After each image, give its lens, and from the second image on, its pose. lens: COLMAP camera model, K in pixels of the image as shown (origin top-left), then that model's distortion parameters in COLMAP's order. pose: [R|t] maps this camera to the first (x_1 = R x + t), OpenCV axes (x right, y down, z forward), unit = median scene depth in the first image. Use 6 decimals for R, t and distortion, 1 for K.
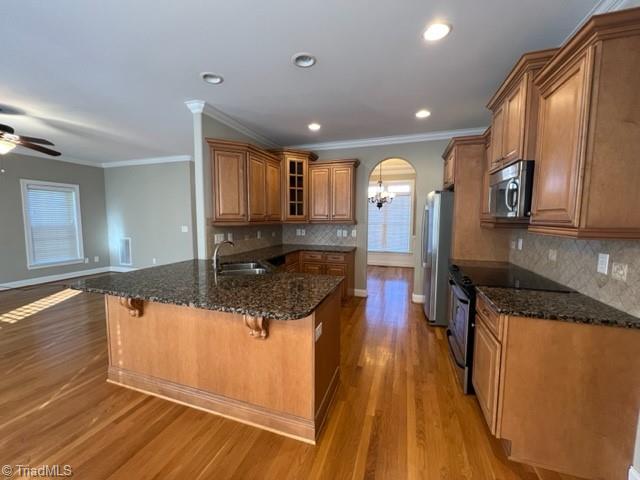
lens RADIAL K [[257.9, 0, 320.3], [0, 257.9, 240.2], [0, 0, 1]] dist [0.002328, 0.000073]
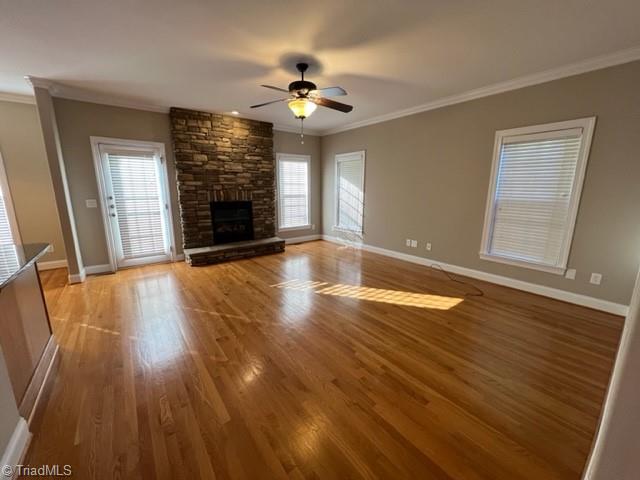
lens RADIAL K [[257.9, 0, 318.9], [0, 257.9, 240.2], [0, 0, 1]] dist [0.002328, 0.000073]
pose [[-0.559092, 0.162323, -0.813061, -0.266129], [-0.072812, 0.967246, 0.243173, -0.083519], [0.825902, 0.195157, -0.528960, 0.983620]]
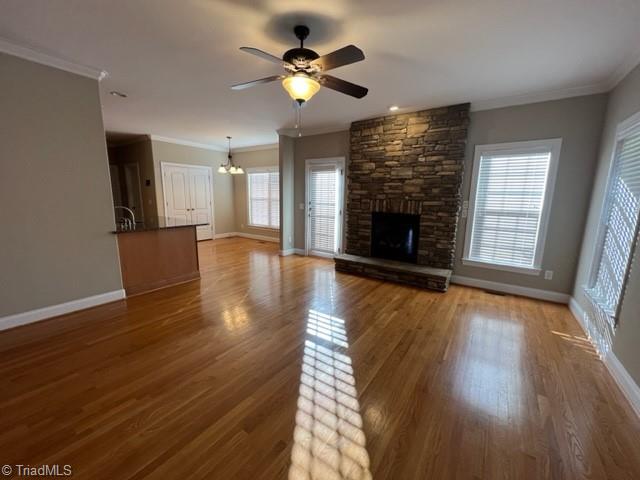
lens RADIAL K [[257.9, 0, 319.4], [0, 257.9, 240.7], [0, 0, 1]] dist [0.002328, 0.000073]
pose [[-0.957508, -0.072048, 0.279261, -0.597082], [0.000097, 0.968212, 0.250129, -0.085188], [-0.288405, 0.239528, -0.927065, 1.010242]]
